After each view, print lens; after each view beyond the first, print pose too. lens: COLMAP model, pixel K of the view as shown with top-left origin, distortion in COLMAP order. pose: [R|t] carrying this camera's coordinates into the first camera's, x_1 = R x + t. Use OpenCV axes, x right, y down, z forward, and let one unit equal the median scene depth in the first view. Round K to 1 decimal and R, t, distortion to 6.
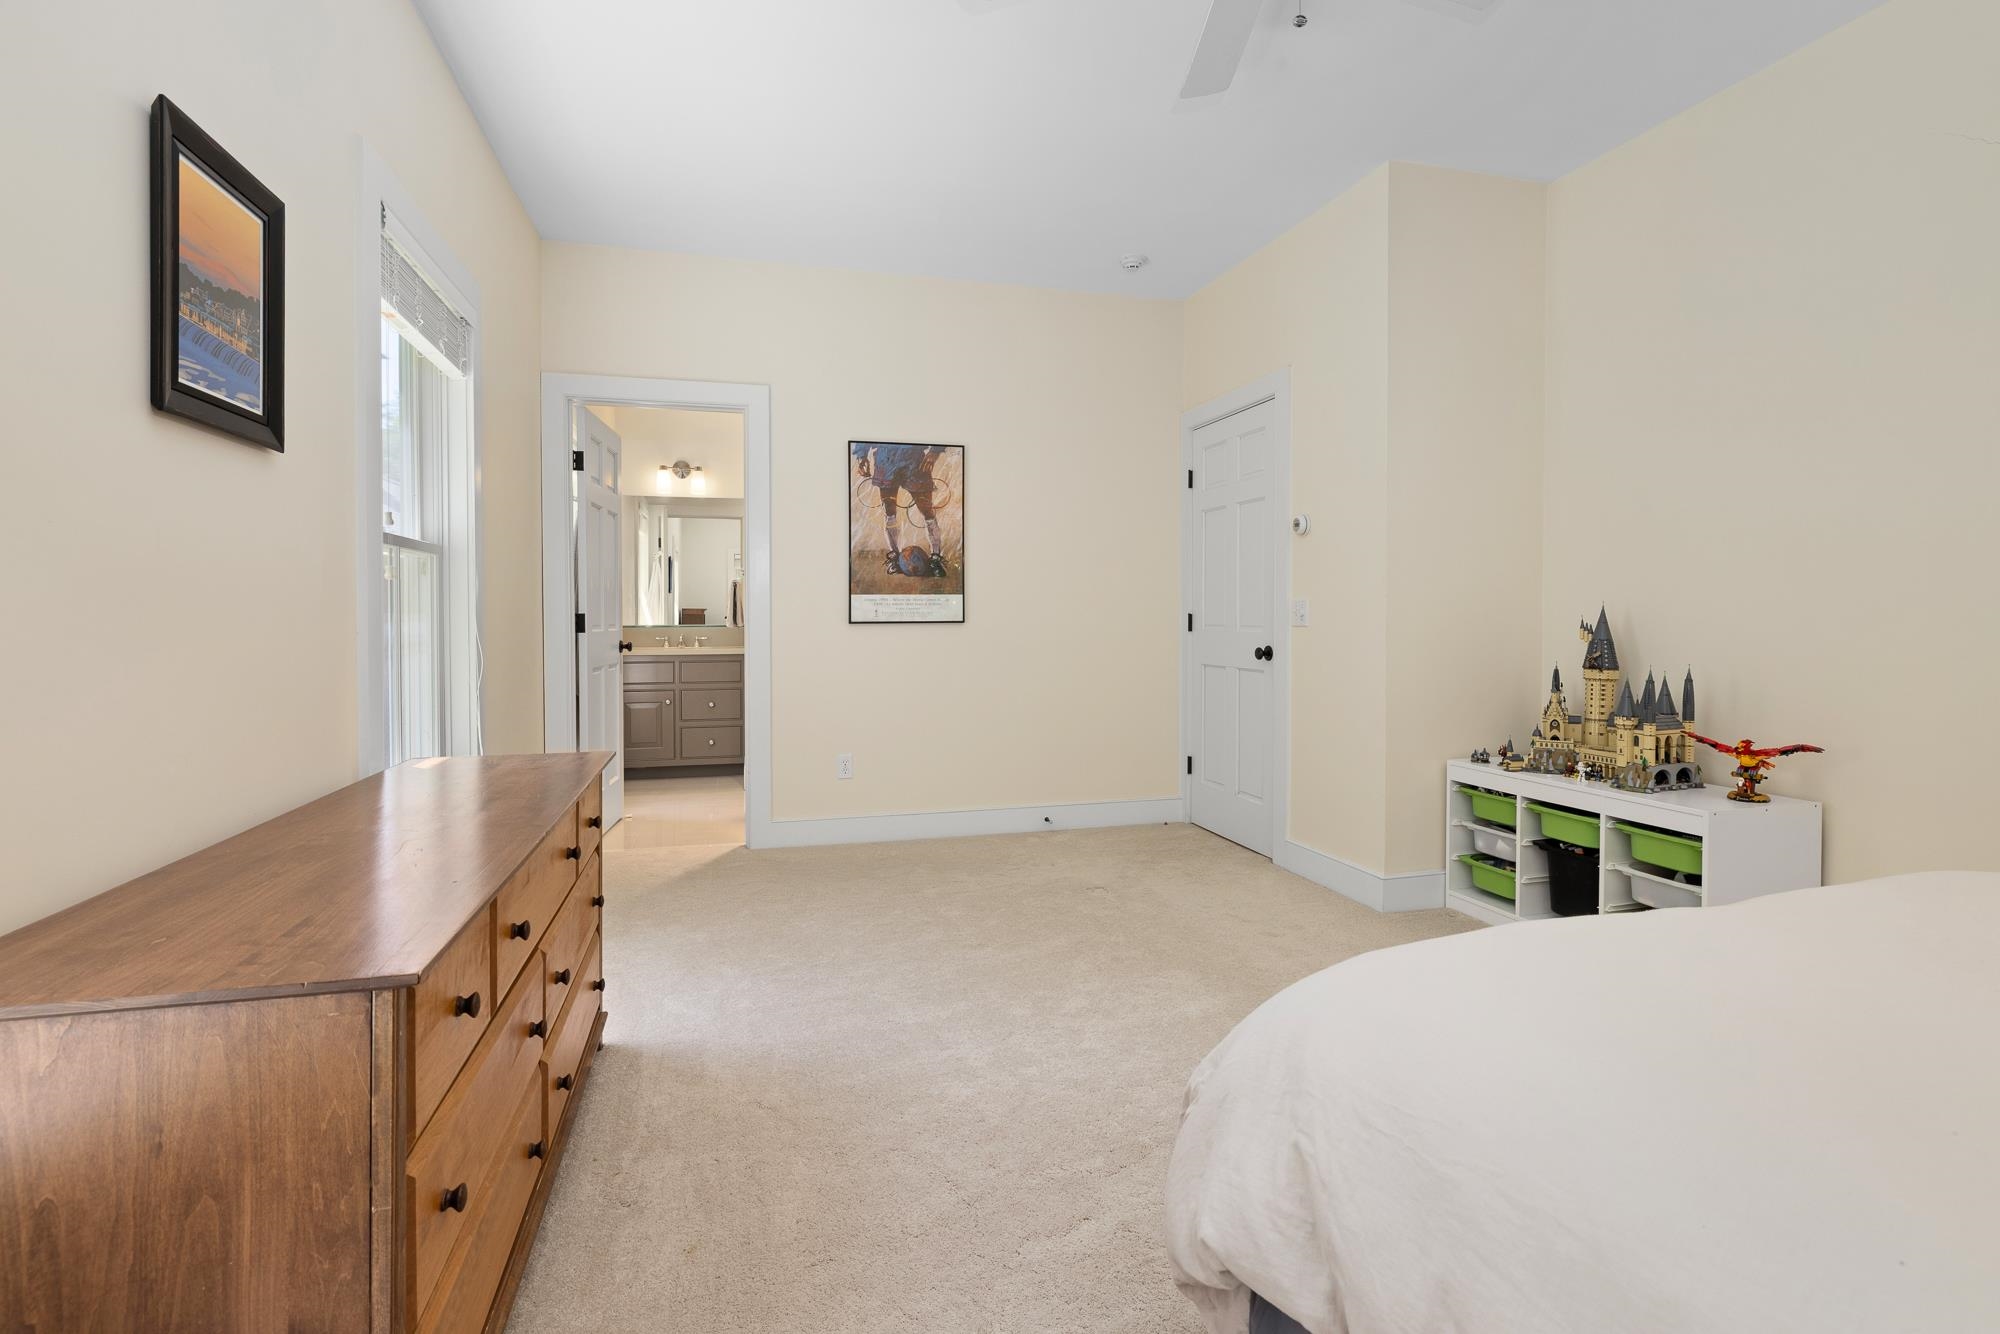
lens RADIAL K [[969.4, 0, 1000.1], [0, 969.4, 626.4], [0, 0, 1]] dist [0.001699, 0.000027]
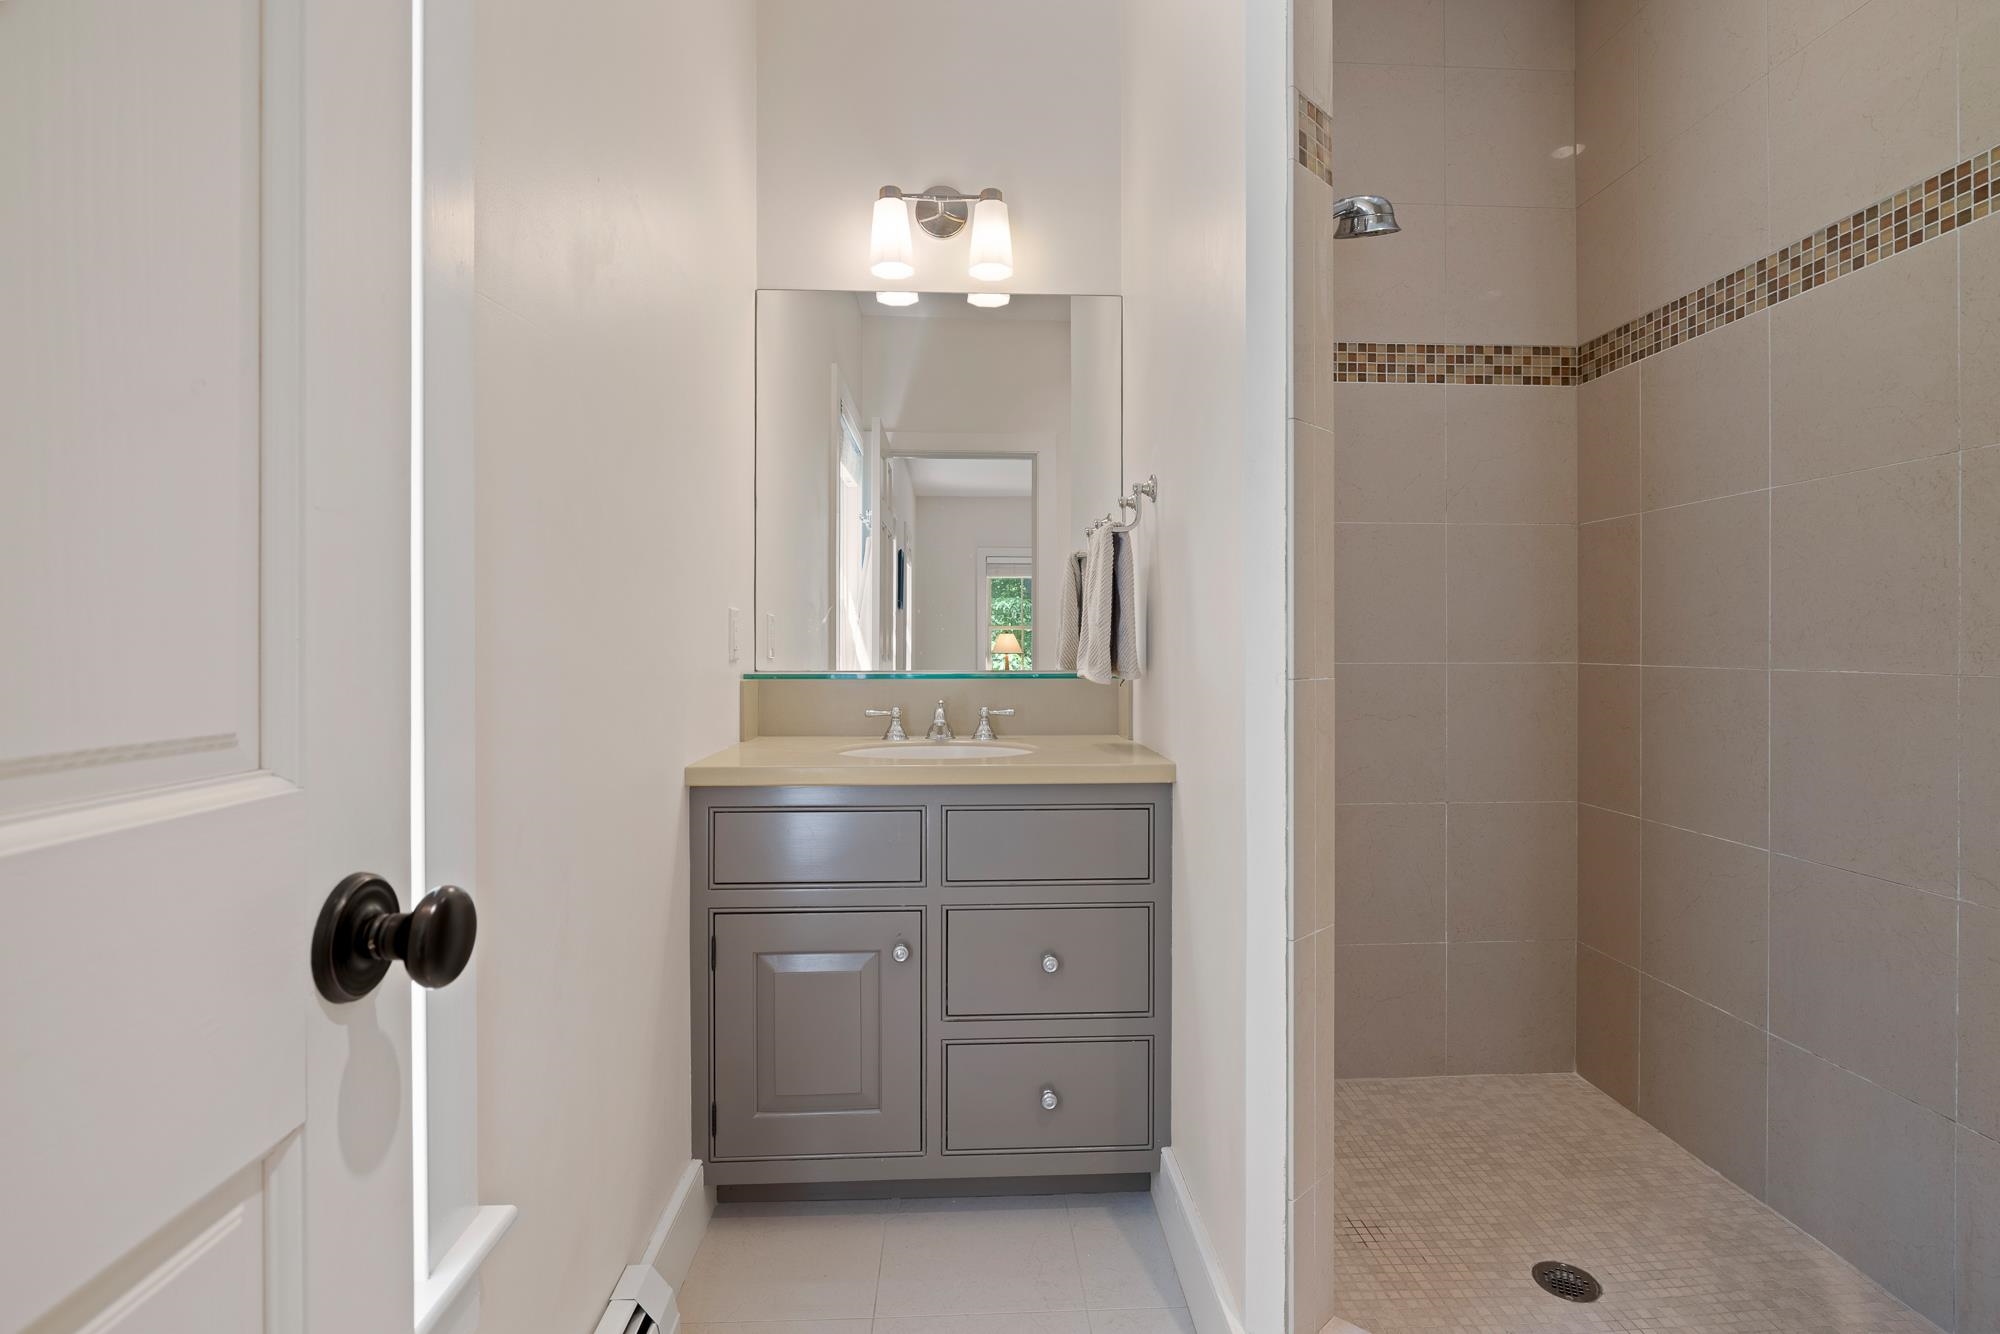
lens RADIAL K [[969.4, 0, 1000.1], [0, 969.4, 626.4], [0, 0, 1]] dist [0.001699, 0.000027]
pose [[0.975878, -0.009036, -0.218128, -0.248279], [-0.000769, 0.998995, -0.044826, -0.001719], [0.218314, 0.043912, 0.974890, 0.716733]]
